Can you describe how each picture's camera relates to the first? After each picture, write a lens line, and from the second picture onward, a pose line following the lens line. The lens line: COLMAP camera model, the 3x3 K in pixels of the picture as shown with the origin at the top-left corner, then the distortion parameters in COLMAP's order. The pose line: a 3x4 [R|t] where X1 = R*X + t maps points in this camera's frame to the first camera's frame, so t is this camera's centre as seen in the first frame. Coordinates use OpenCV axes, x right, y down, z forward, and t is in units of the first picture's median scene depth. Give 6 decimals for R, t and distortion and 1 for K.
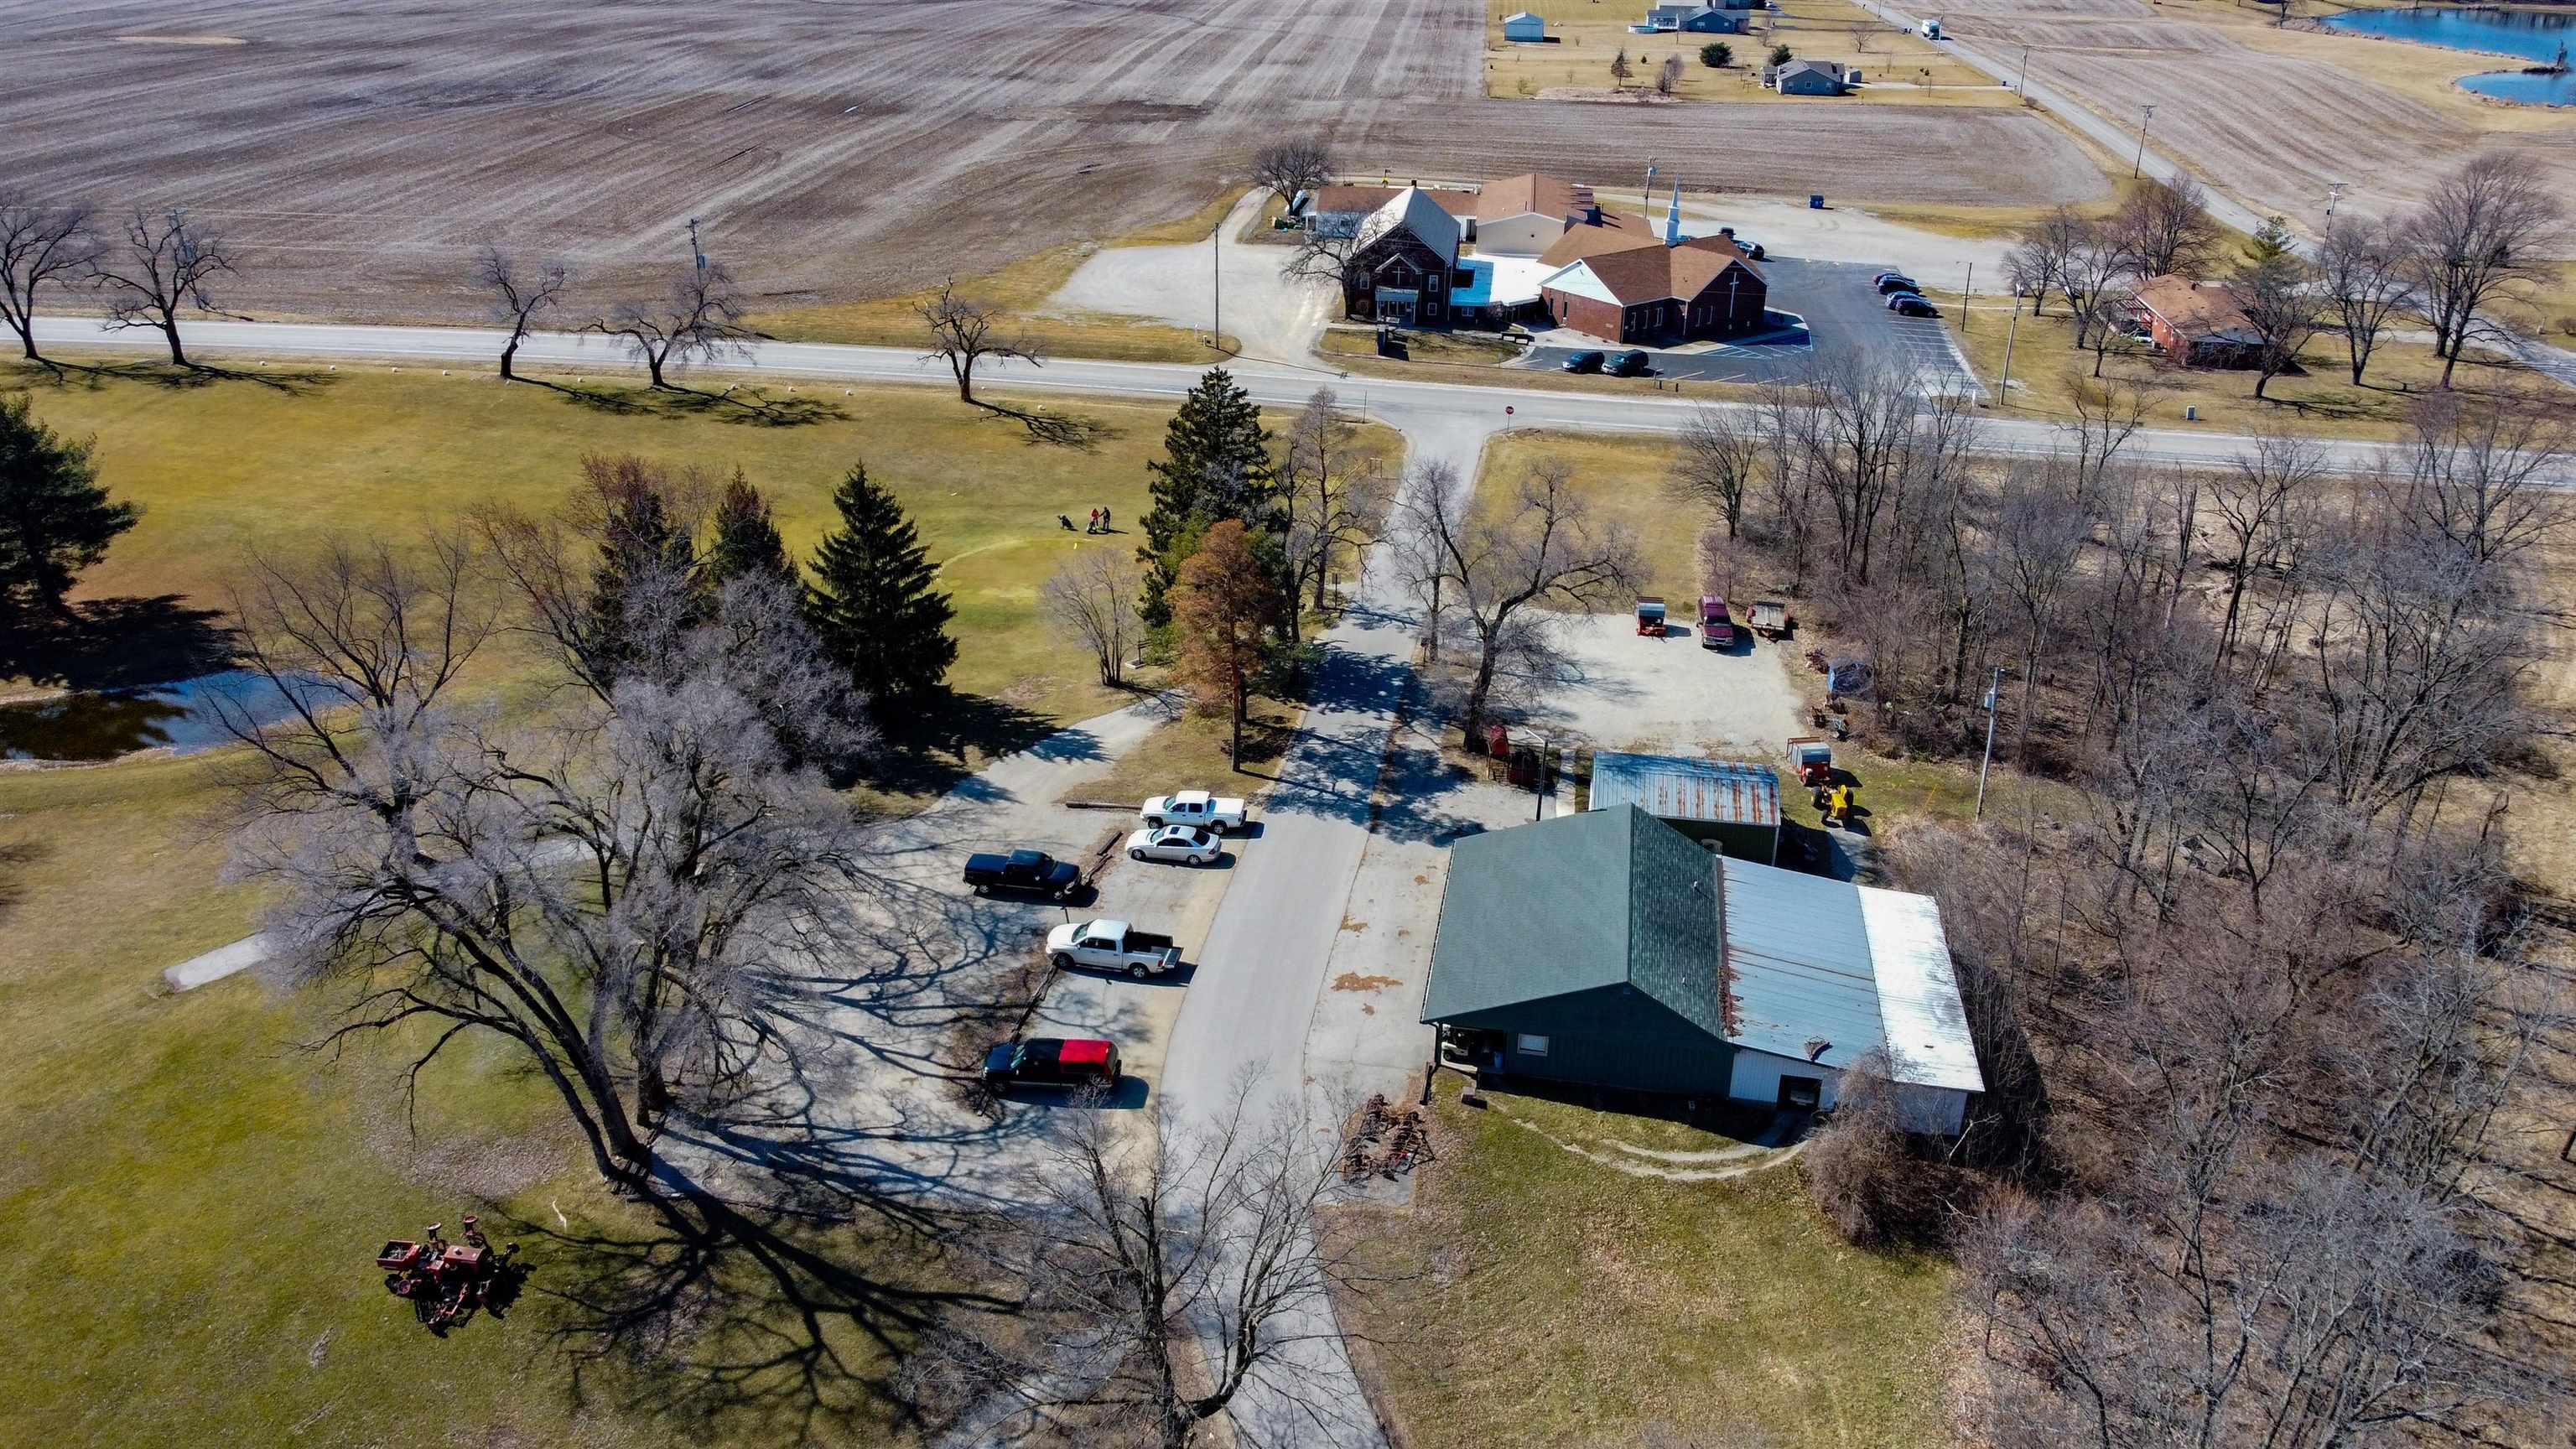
lens RADIAL K [[1944.6, 0, 1283.3], [0, 1944.6, 723.5], [0, 0, 1]] dist [-0.003182, -0.001000]
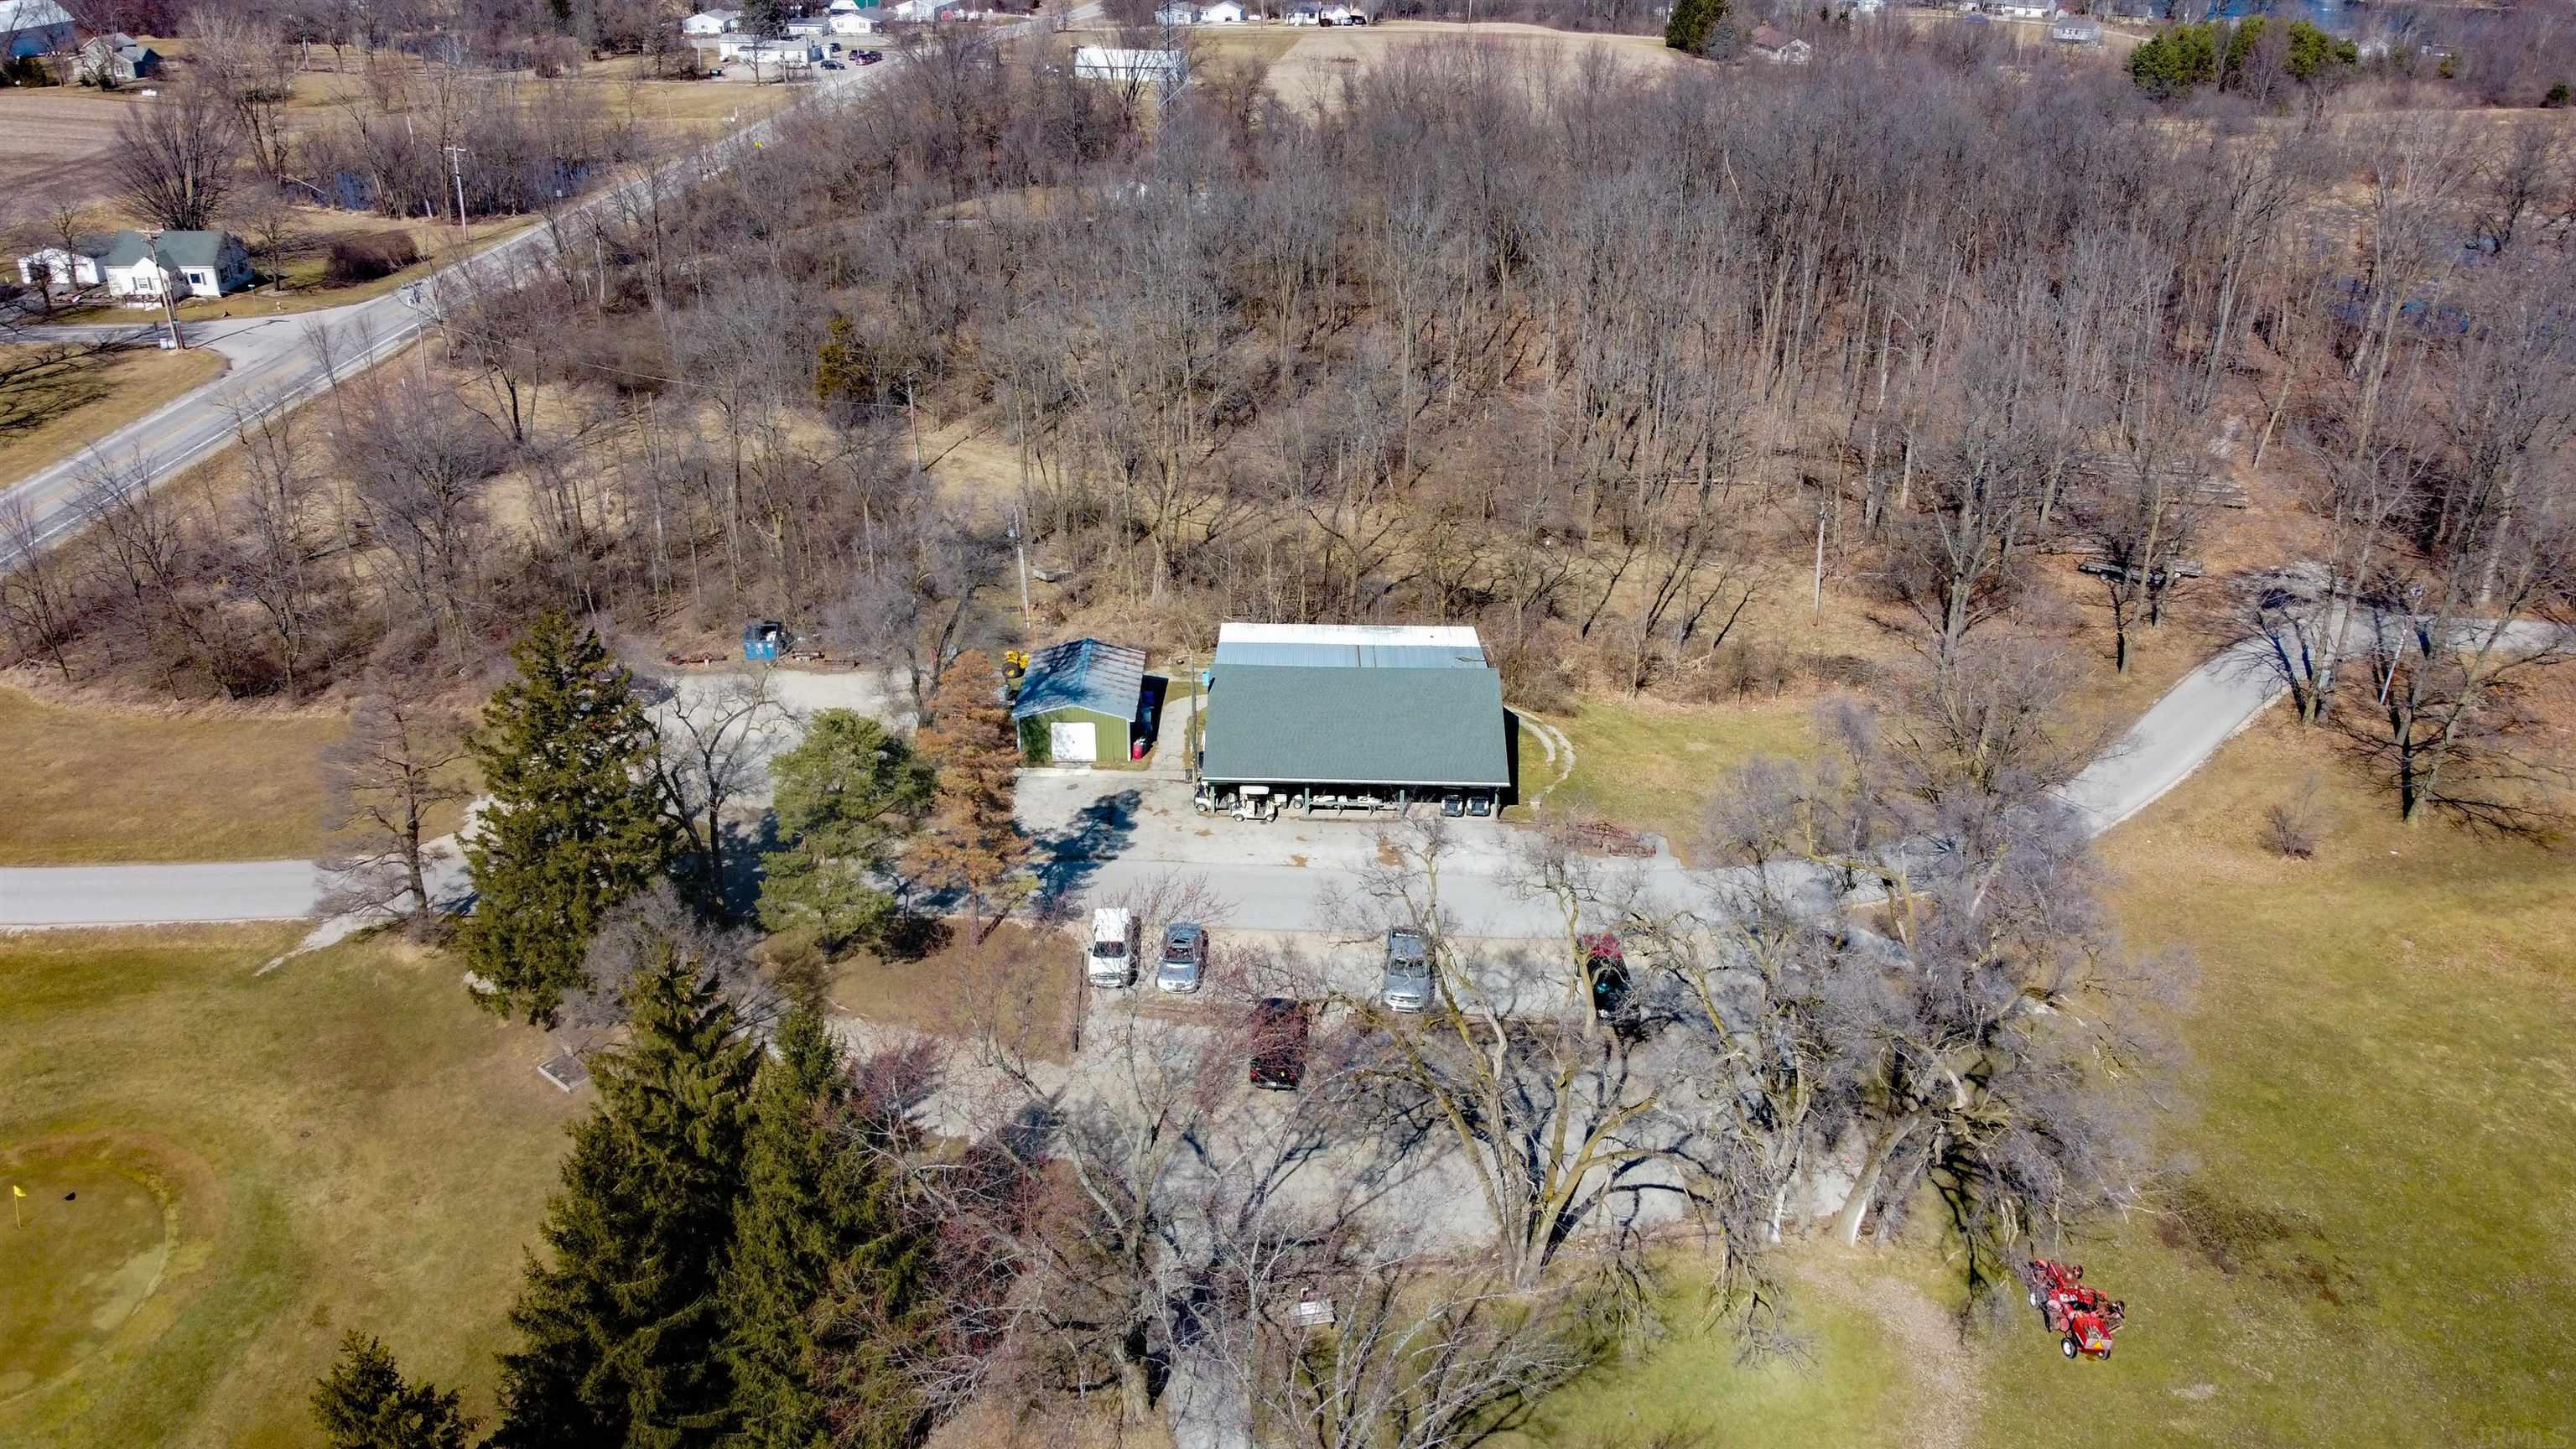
lens RADIAL K [[1944.6, 0, 1283.3], [0, 1944.6, 723.5], [0, 0, 1]] dist [-0.003182, -0.001000]
pose [[-0.152273, -0.435544, 0.887195, -0.739014], [0.411909, 0.788020, 0.457554, -0.375936], [-0.898412, 0.435116, 0.059411, 0.775006]]
